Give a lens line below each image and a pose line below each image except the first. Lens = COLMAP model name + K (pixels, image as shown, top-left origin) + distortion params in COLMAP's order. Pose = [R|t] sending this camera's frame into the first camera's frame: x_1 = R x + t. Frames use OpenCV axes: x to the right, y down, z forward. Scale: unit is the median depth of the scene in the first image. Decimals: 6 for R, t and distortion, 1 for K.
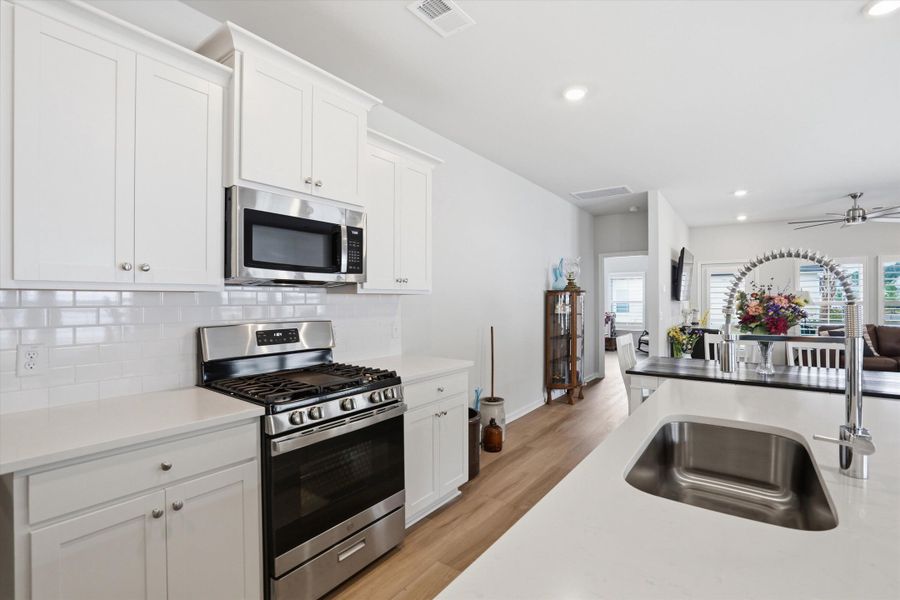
lens RADIAL K [[420.2, 0, 450.0], [0, 420.2, 300.0], [0, 0, 1]] dist [-0.030870, 0.000641]
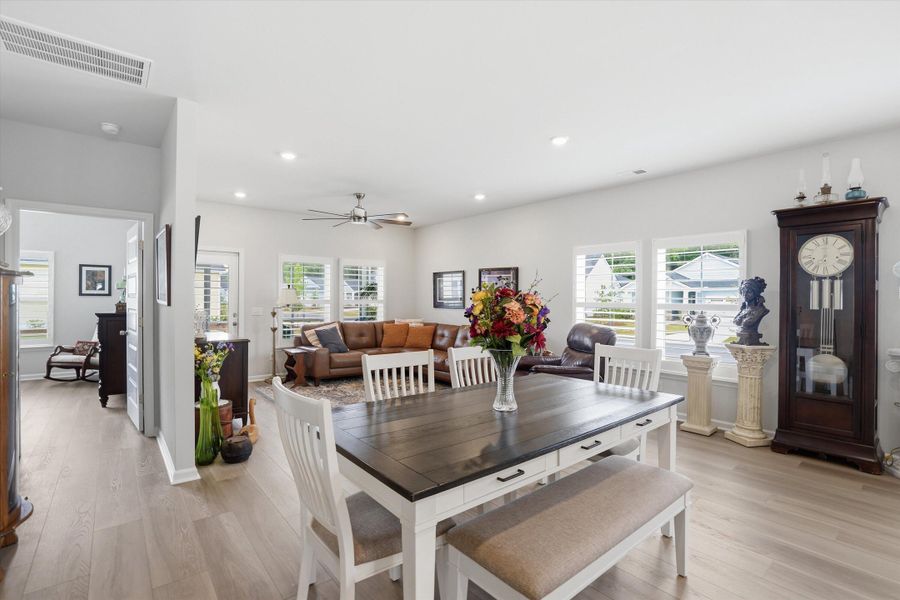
lens RADIAL K [[420.2, 0, 450.0], [0, 420.2, 300.0], [0, 0, 1]] dist [-0.030870, 0.000641]
pose [[0.240900, -0.000246, 0.970550, 0.027215], [-0.003341, 0.999994, 0.001083, 0.003663], [-0.970544, -0.003504, 0.240898, 0.522916]]
